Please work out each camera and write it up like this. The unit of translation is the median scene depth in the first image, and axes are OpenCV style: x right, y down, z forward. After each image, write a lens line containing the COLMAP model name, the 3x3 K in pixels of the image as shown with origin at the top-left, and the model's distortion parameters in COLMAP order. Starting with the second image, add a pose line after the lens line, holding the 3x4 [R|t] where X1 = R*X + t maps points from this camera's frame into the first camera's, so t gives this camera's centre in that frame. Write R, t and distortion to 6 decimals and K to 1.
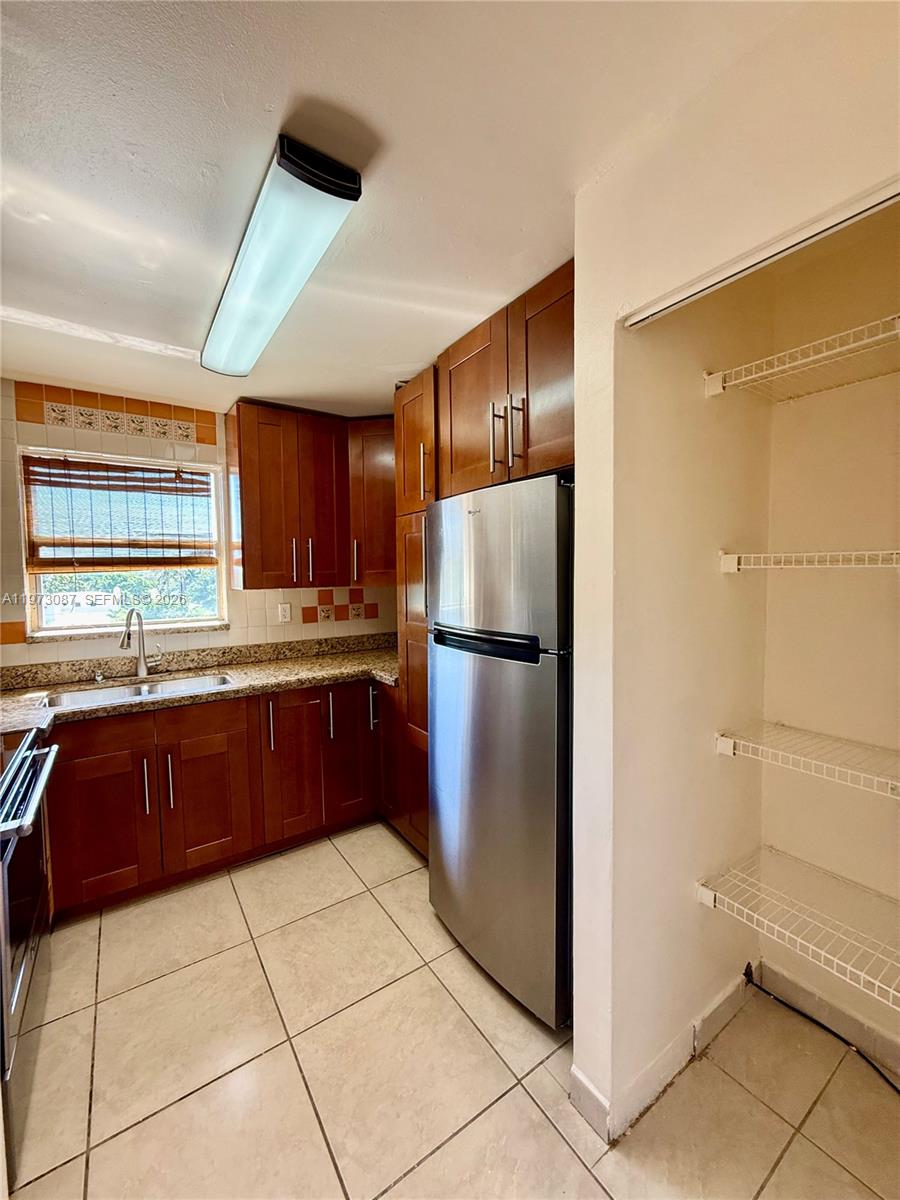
lens RADIAL K [[480.2, 0, 446.4], [0, 480.2, 596.8], [0, 0, 1]] dist [0.003098, -0.000035]
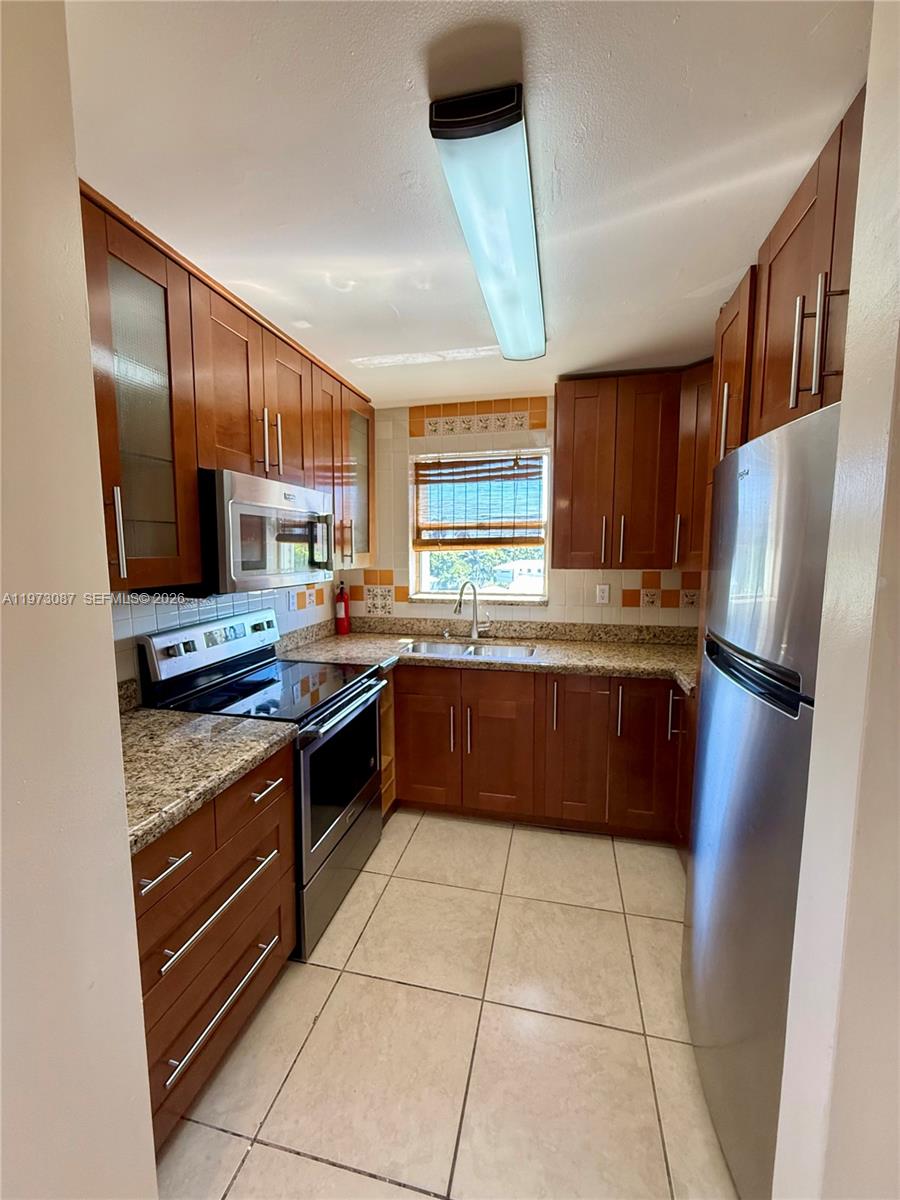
lens RADIAL K [[480.2, 0, 448.6], [0, 480.2, 599.1], [0, 0, 1]] dist [0.003098, -0.000035]
pose [[0.676951, 0.086864, -0.730884, 0.188087], [-0.042045, 0.995954, 0.079424, -0.024096], [0.734826, -0.023037, 0.677864, 0.145604]]
